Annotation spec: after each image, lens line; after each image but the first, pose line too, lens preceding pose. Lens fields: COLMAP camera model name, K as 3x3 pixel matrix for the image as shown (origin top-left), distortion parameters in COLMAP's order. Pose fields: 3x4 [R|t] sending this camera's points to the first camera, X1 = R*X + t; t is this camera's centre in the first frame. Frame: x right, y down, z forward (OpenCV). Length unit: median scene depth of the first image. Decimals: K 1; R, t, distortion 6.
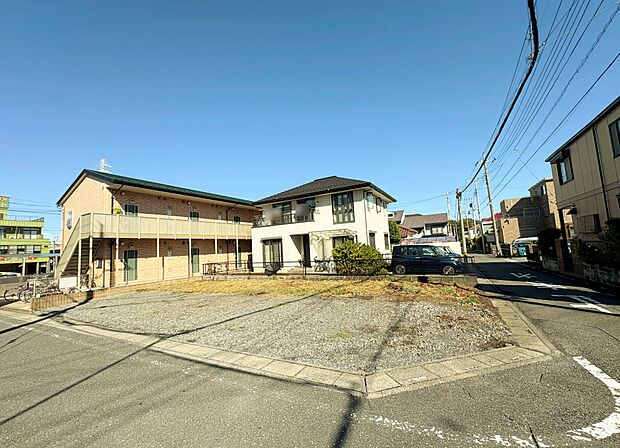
lens RADIAL K [[250.7, 0, 307.2], [0, 250.7, 223.8], [0, 0, 1]] dist [0.001620, -0.000355]
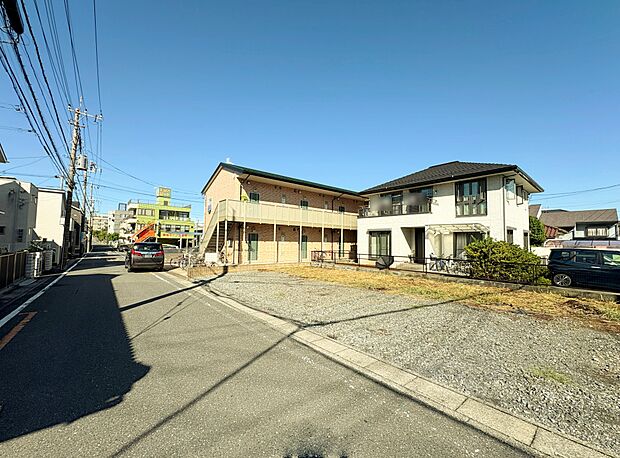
lens RADIAL K [[244.1, 0, 311.9], [0, 244.1, 228.4], [0, 0, 1]] dist [0.002020, -0.000782]
pose [[0.940417, 0.051783, -0.336057, -0.103971], [-0.034775, 0.997800, 0.056435, 0.012684], [0.338241, -0.041386, 0.940149, 0.068432]]
